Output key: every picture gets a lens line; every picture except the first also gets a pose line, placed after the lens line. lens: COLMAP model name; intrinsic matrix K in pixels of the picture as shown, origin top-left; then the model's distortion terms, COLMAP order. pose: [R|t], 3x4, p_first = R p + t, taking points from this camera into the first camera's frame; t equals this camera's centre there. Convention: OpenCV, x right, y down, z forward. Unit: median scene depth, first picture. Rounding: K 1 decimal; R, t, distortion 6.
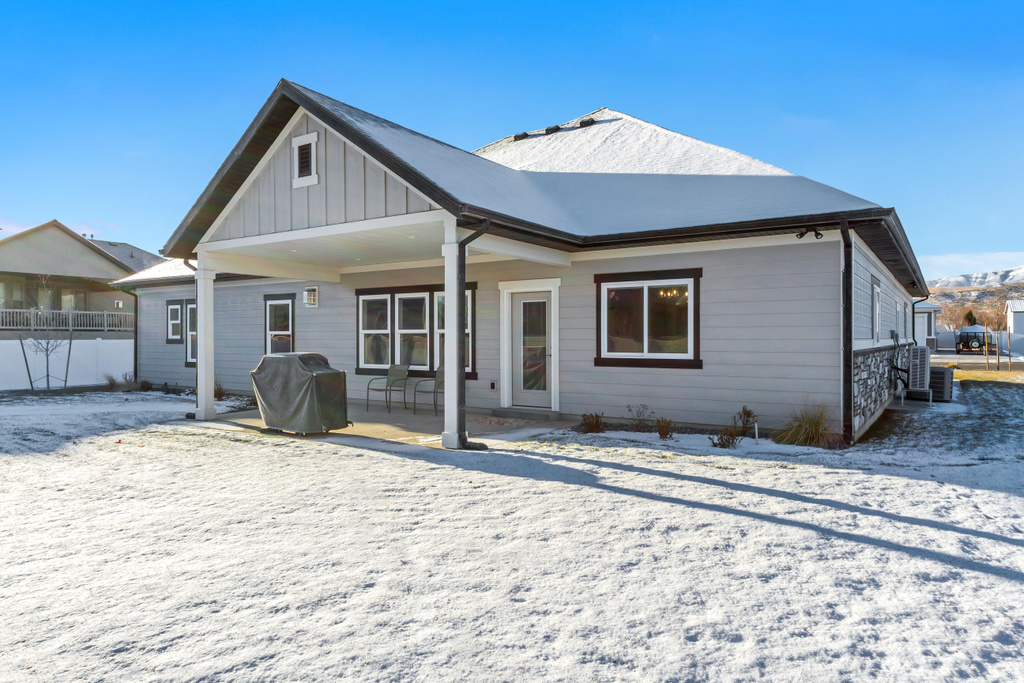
lens RADIAL K [[655.1, 0, 510.8], [0, 655.1, 344.6], [0, 0, 1]] dist [-0.002315, -0.000749]
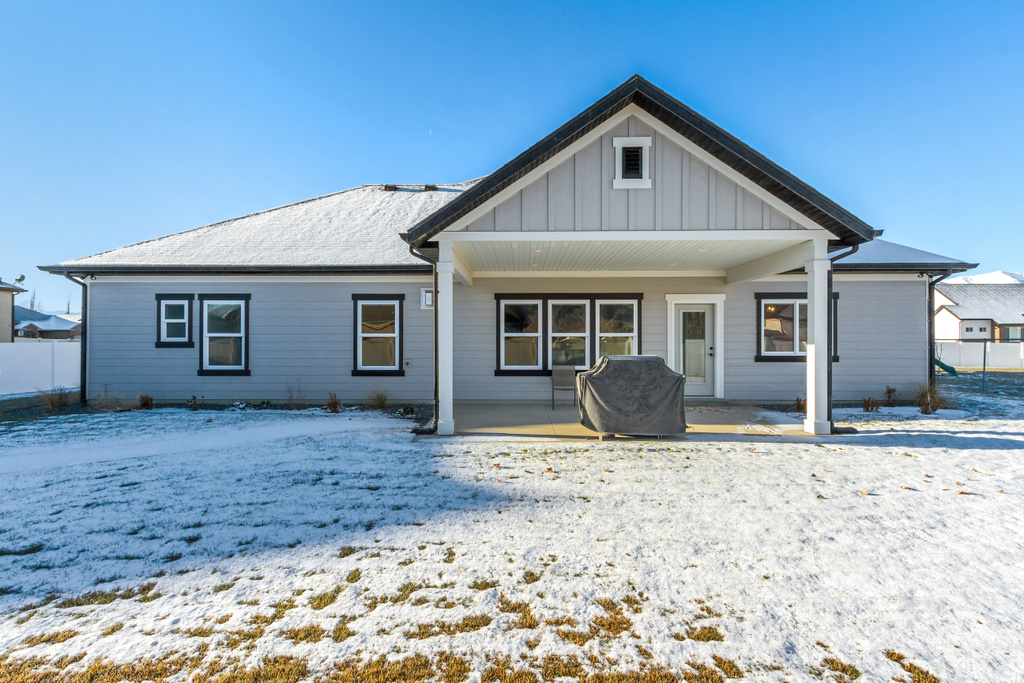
lens RADIAL K [[454.9, 0, 512.0], [0, 454.9, 337.7], [0, 0, 1]] dist [0.004471, 0.000149]
pose [[0.846242, 0.005693, 0.532769, -0.703480], [0.004496, 0.999831, -0.017826, -0.001363], [-0.532781, 0.017480, 0.846073, 0.430040]]
